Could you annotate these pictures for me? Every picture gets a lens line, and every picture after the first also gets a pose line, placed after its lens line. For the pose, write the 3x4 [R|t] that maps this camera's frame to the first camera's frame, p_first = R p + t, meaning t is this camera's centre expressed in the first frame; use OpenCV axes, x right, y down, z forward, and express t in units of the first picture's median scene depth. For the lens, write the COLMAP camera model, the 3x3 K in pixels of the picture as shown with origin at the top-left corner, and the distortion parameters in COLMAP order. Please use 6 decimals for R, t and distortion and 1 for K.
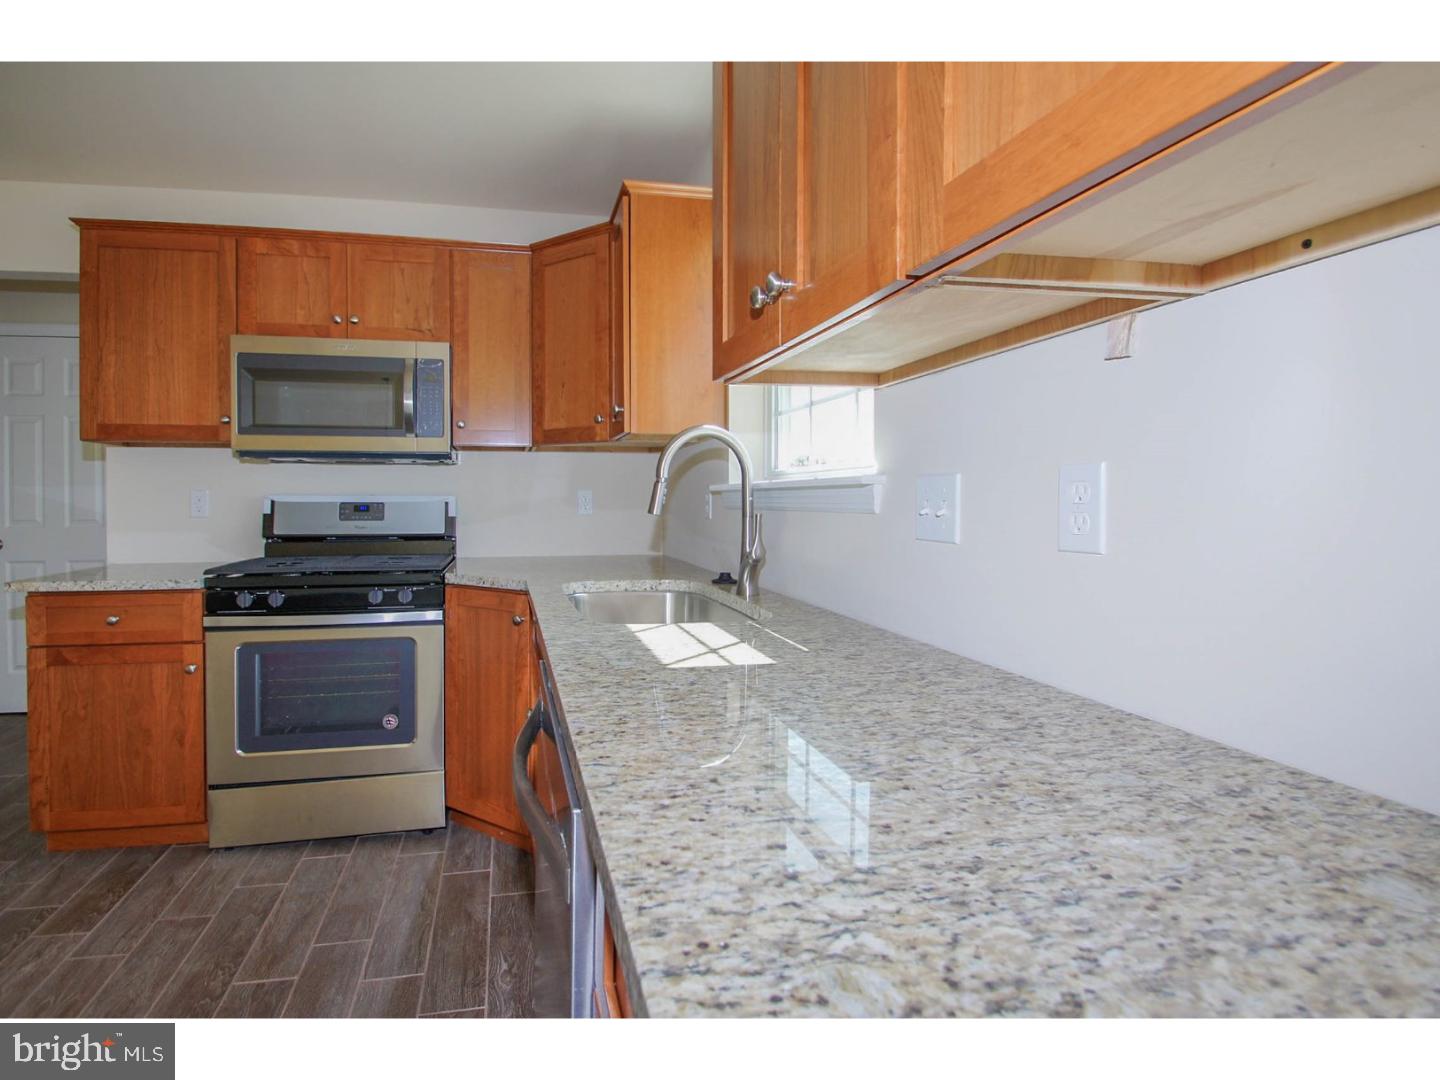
lens RADIAL K [[691.6, 0, 729.4], [0, 691.6, 516.7], [0, 0, 1]] dist [-0.032379, -0.001007]
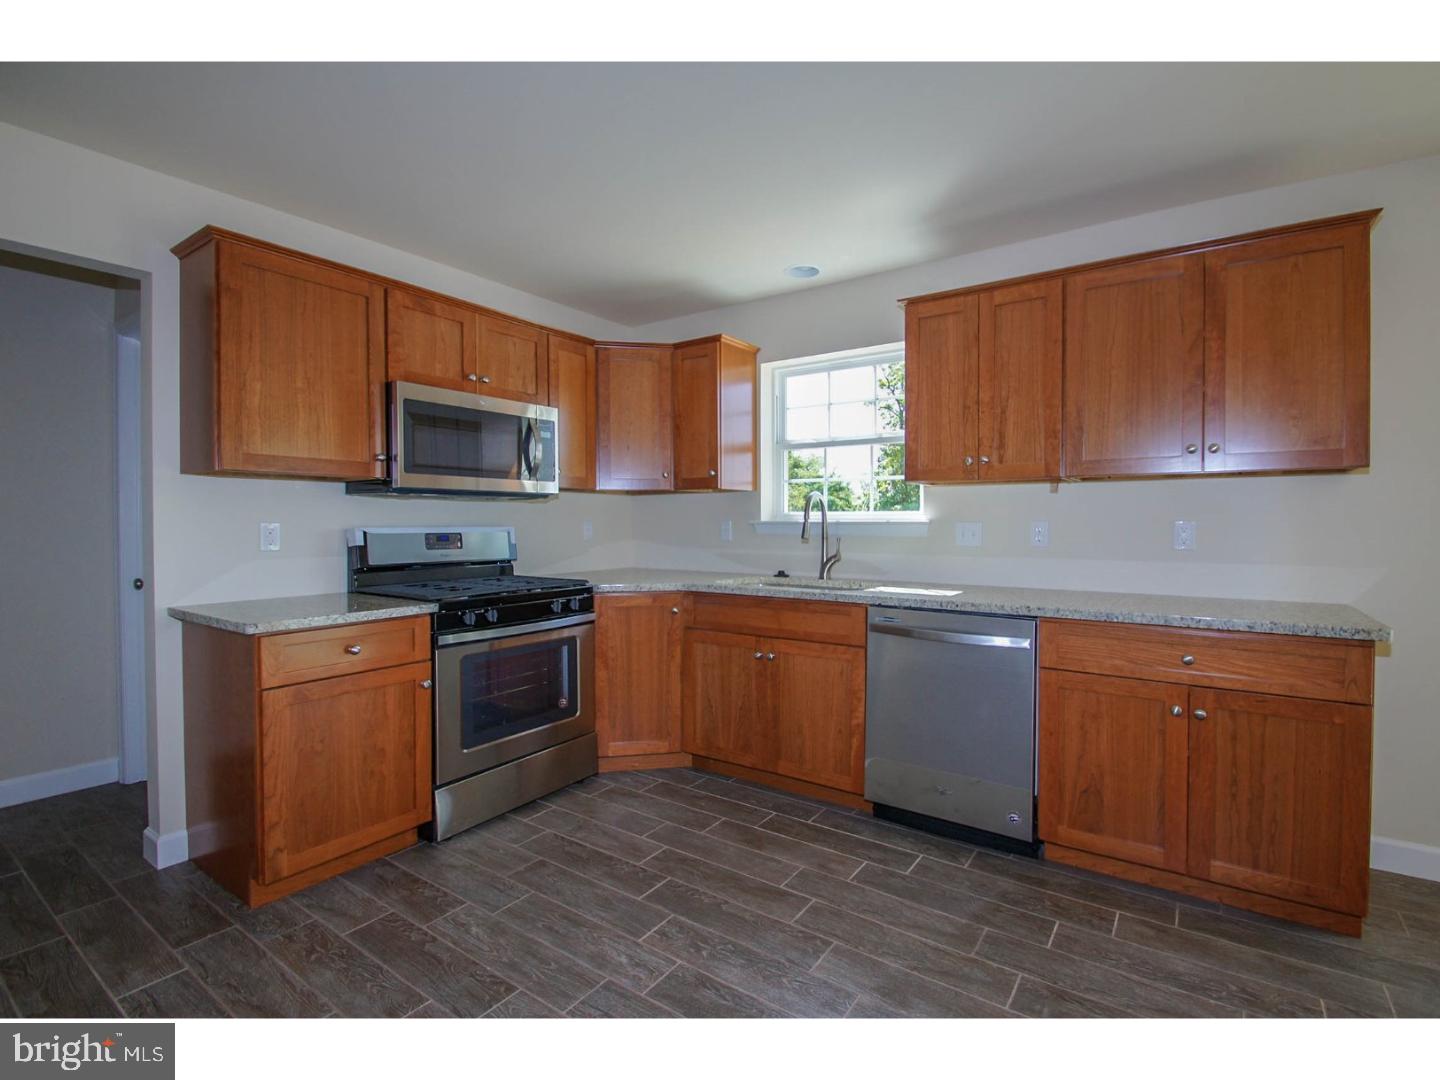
lens RADIAL K [[691.6, 0, 716.1], [0, 691.6, 533.1], [0, 0, 1]] dist [-0.032379, -0.001007]
pose [[0.719105, -0.014205, 0.694756, -1.114950], [0.016122, 0.999863, 0.003756, -0.019924], [-0.694714, 0.008500, 0.719236, -0.139893]]
